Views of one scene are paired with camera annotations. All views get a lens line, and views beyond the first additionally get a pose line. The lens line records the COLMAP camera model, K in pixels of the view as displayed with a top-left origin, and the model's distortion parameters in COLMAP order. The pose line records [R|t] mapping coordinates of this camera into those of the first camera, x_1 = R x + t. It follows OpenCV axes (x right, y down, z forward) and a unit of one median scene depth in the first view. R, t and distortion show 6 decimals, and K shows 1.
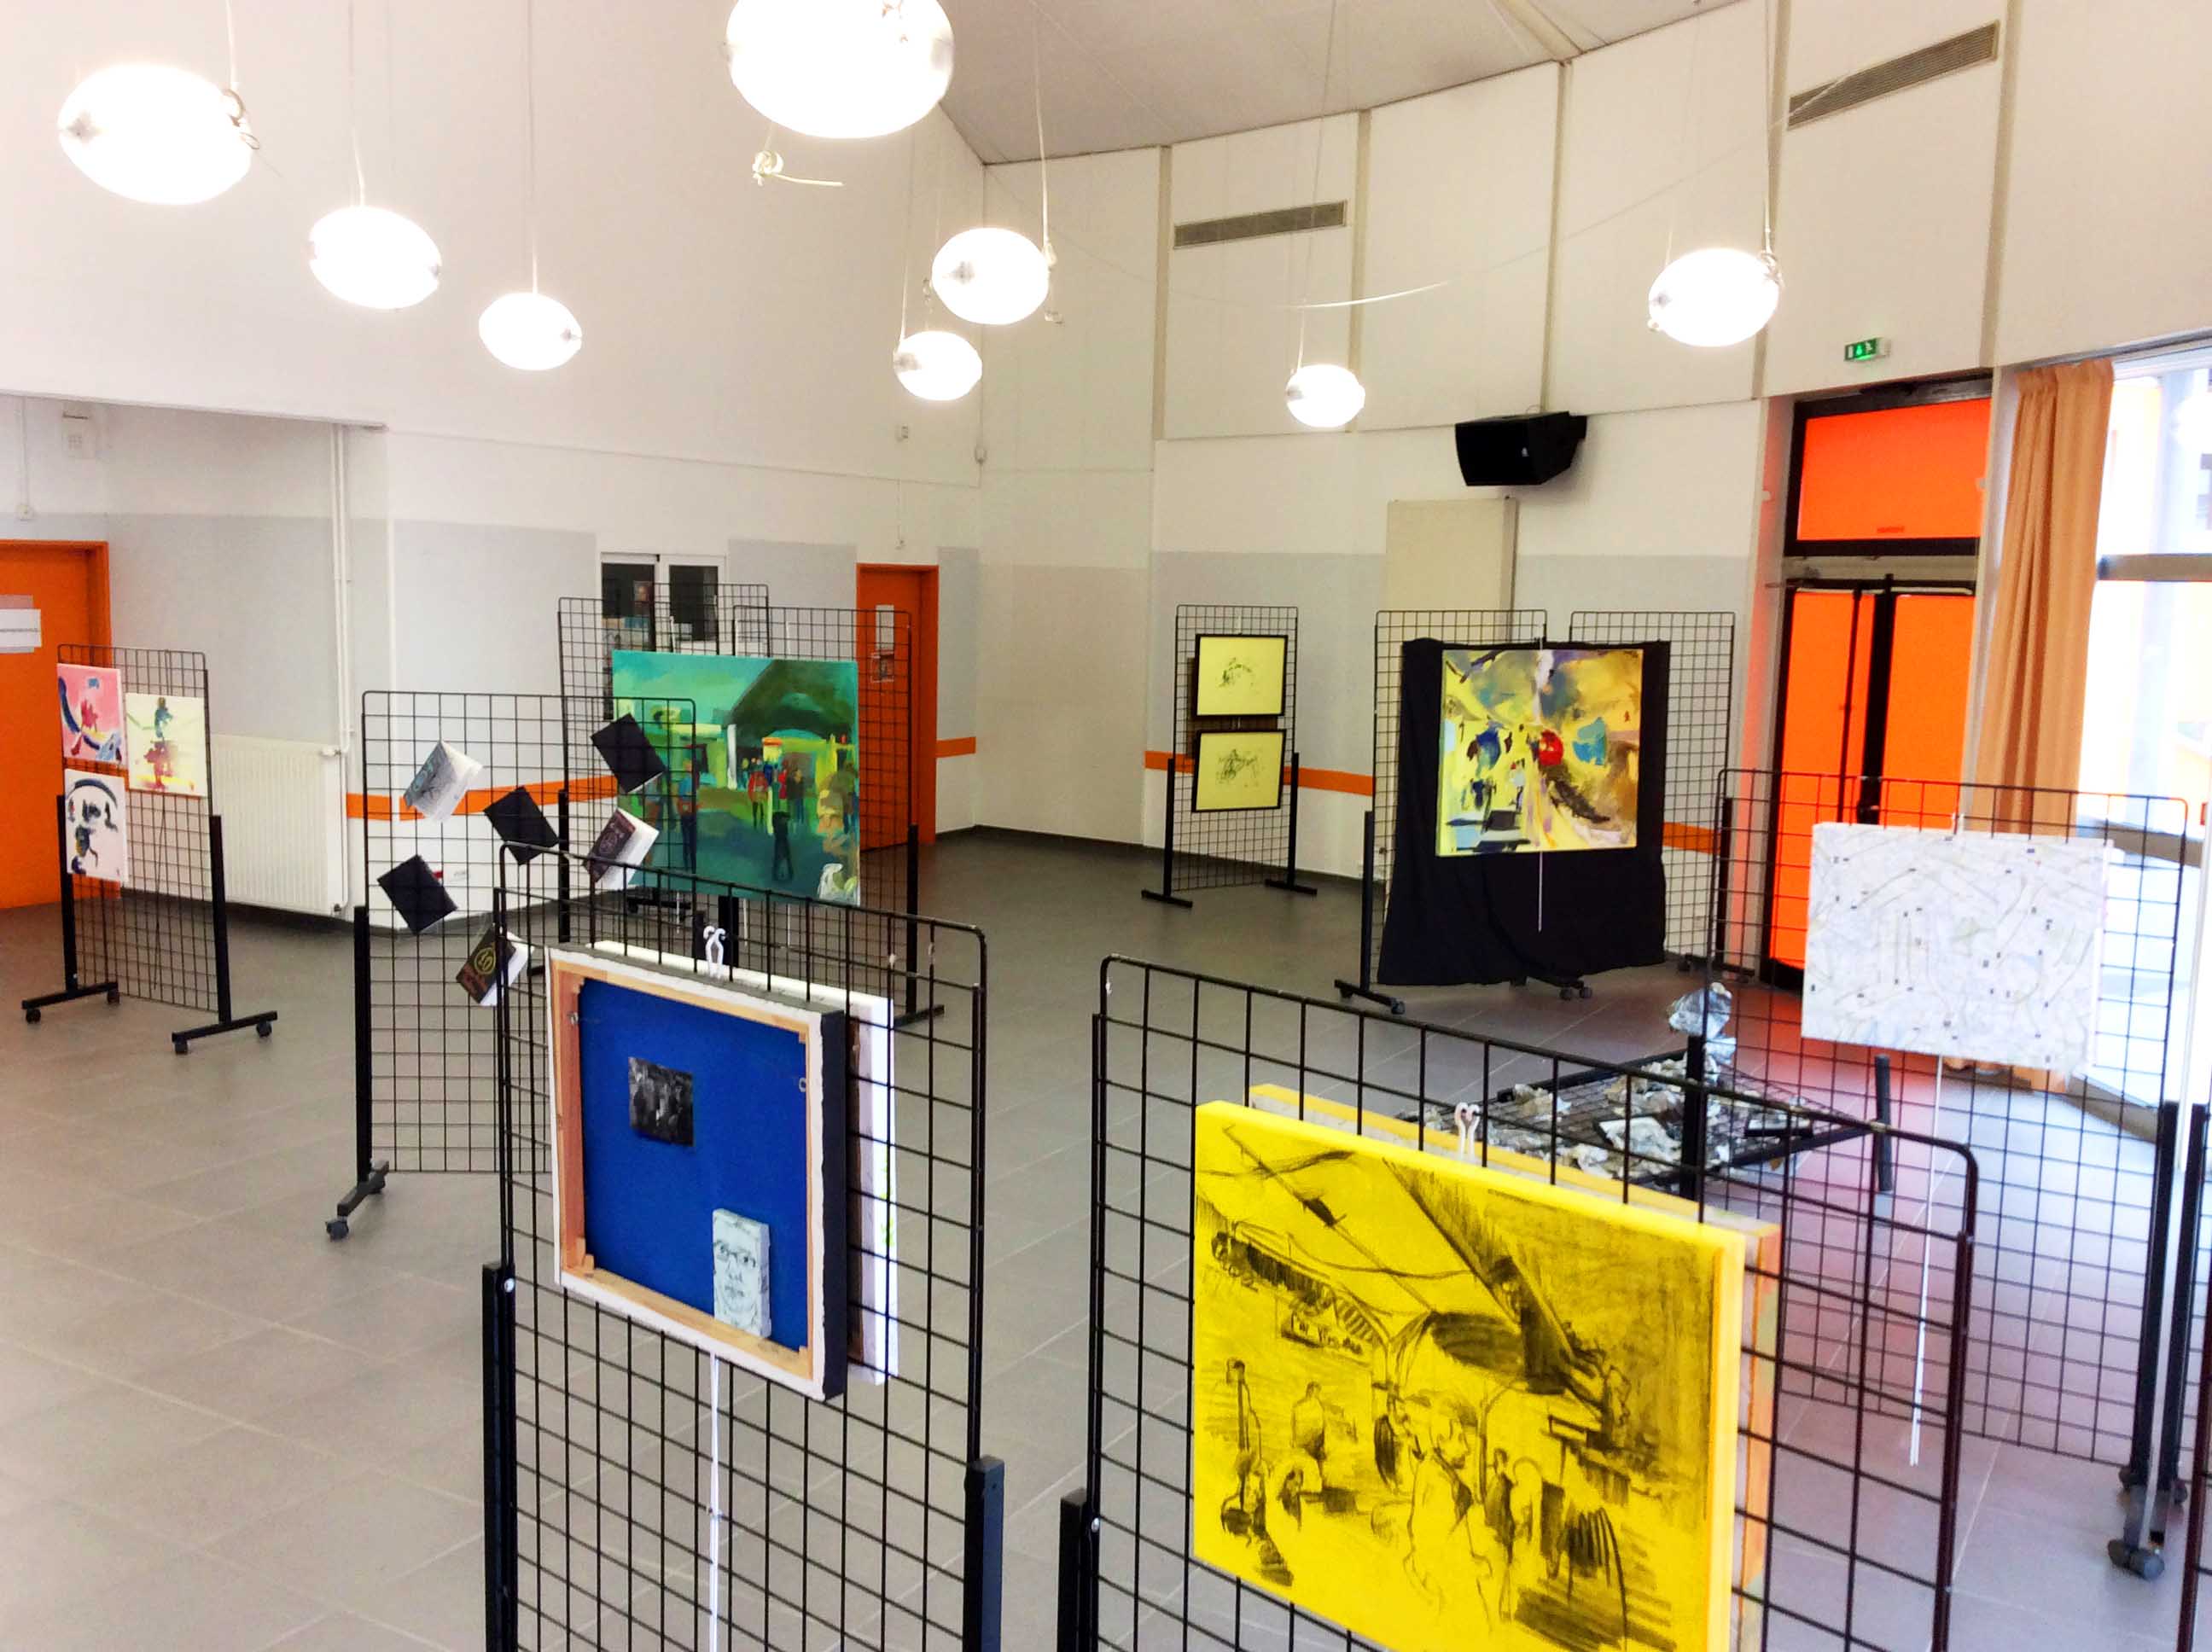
lens RADIAL K [[1976.2, 0, 1113.7], [0, 1976.2, 827.8], [0, 0, 1]] dist [0.136935, -0.316195]
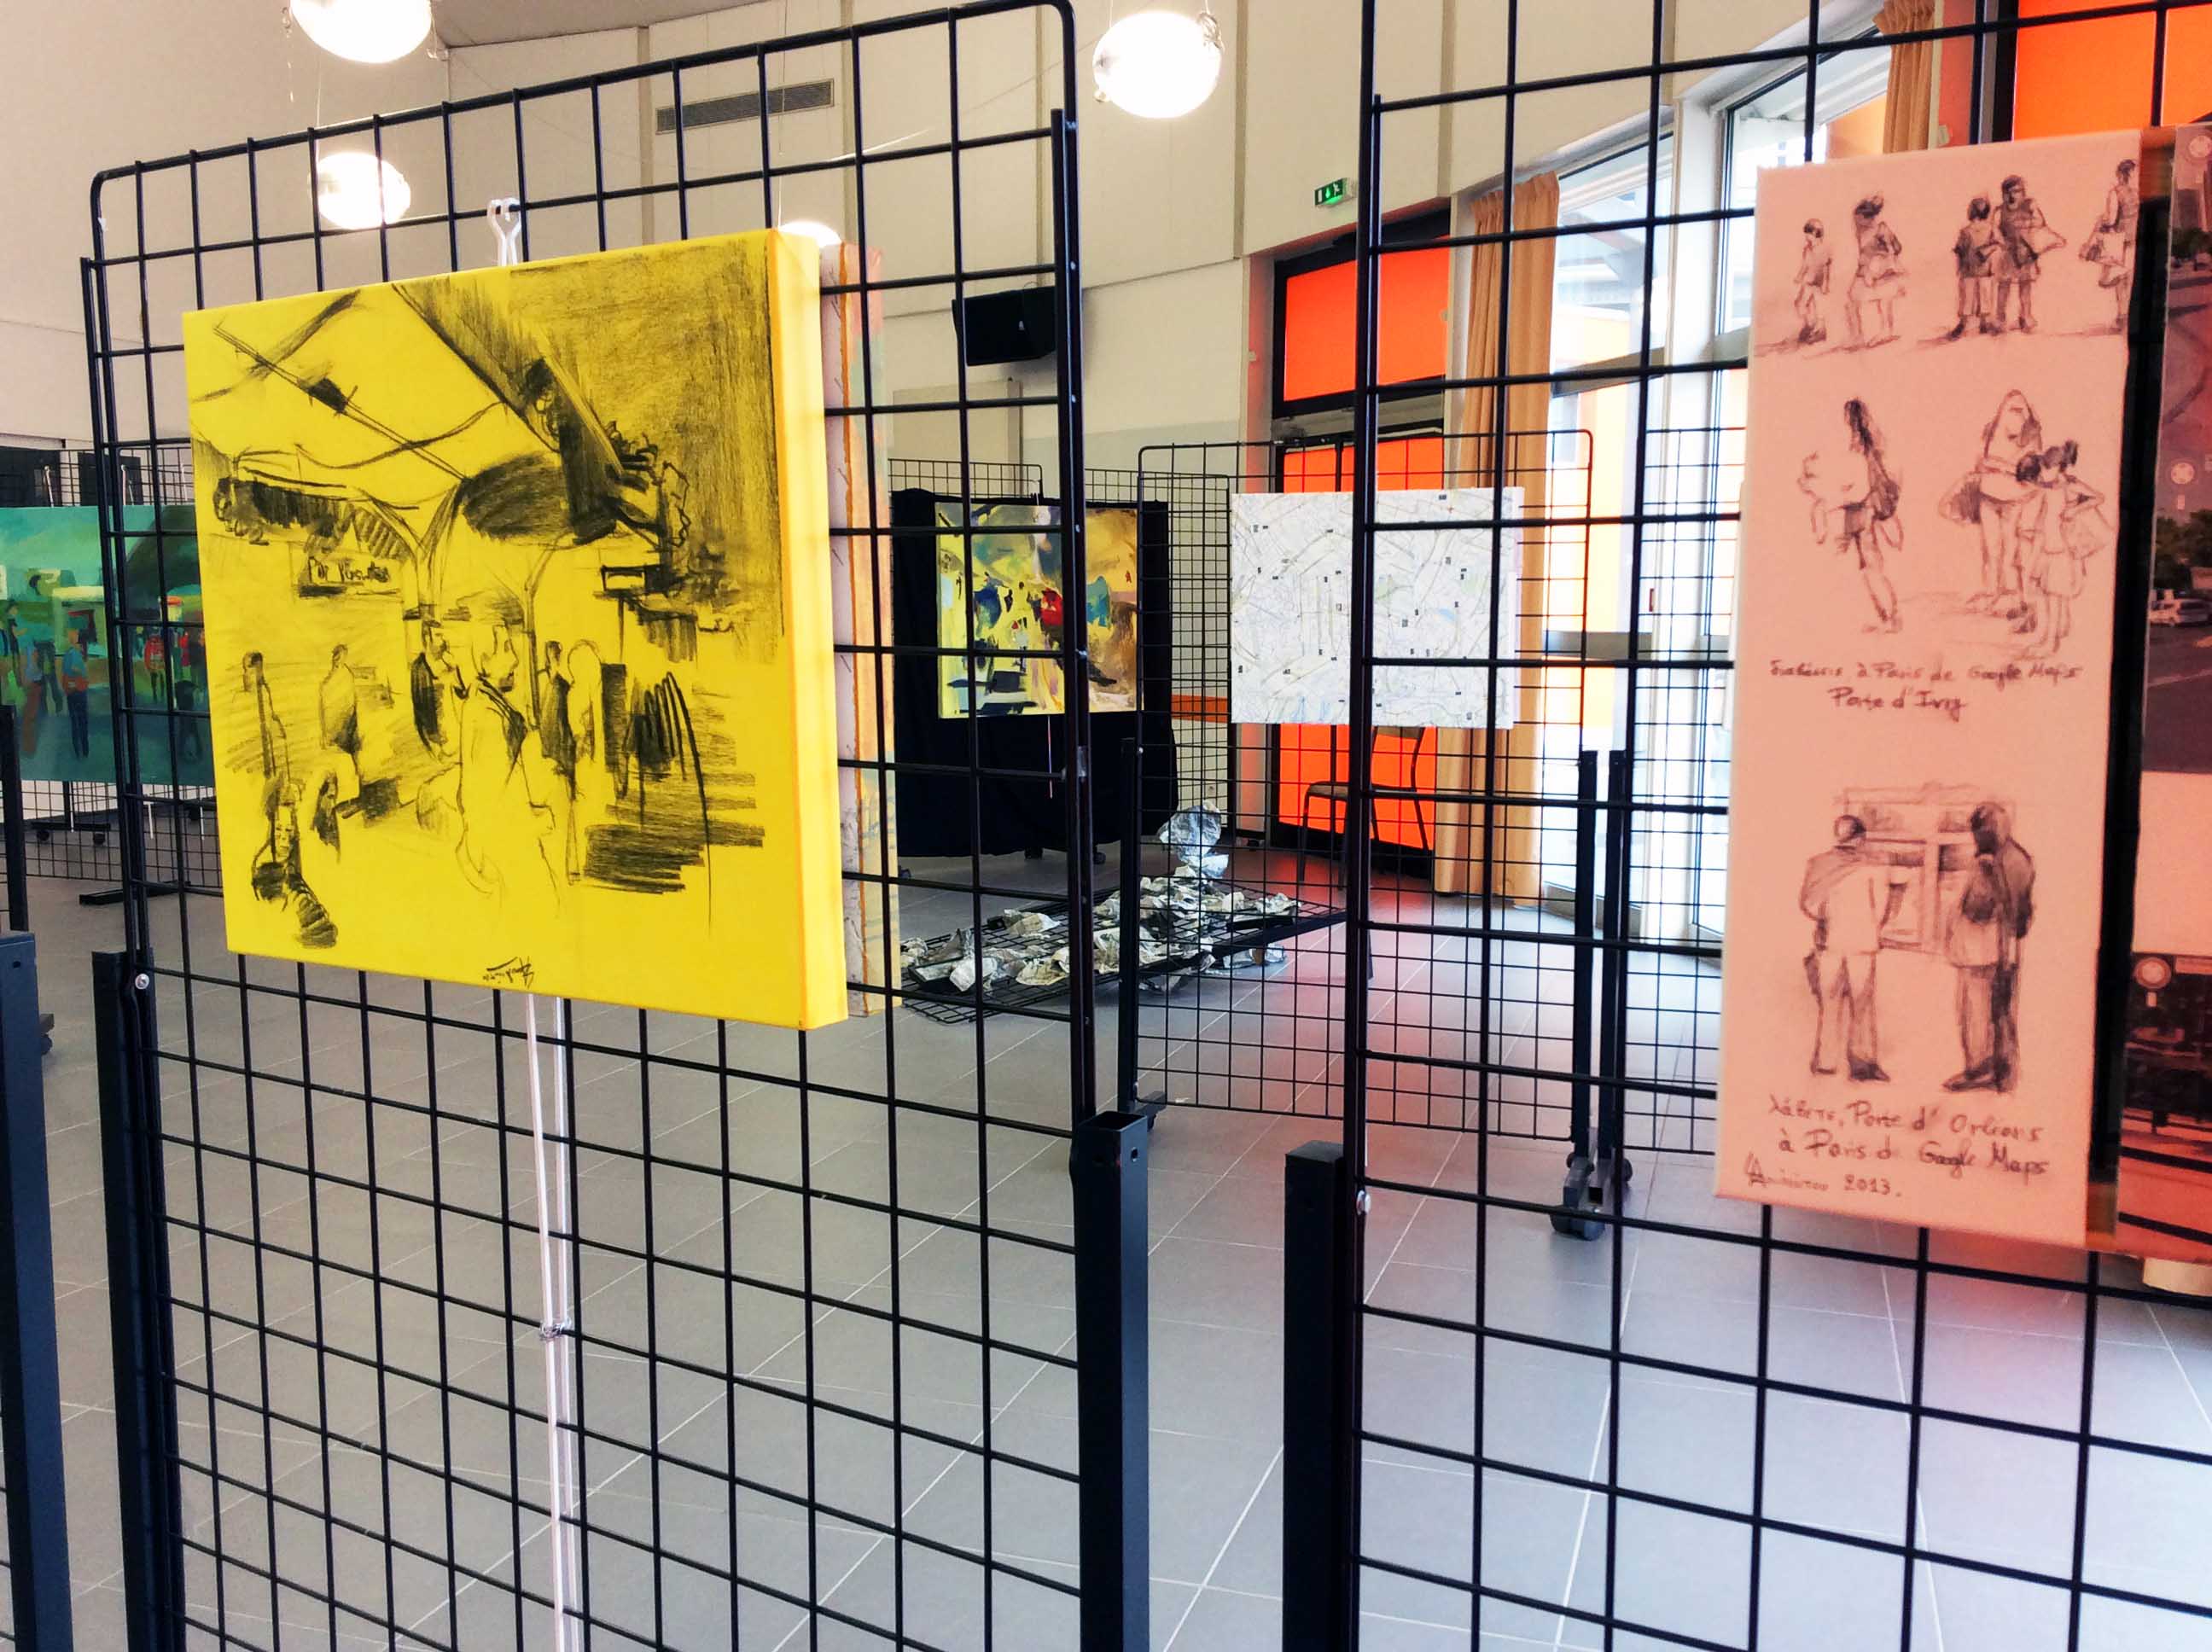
lens RADIAL K [[1976.2, 0, 1113.7], [0, 1976.2, 827.8], [0, 0, 1]] dist [0.136935, -0.316195]
pose [[0.977155, -0.045398, 0.207623, 0.225641], [0.046348, 0.998925, 0.000290, 0.365310], [-0.207413, 0.009339, 0.978209, 0.238411]]
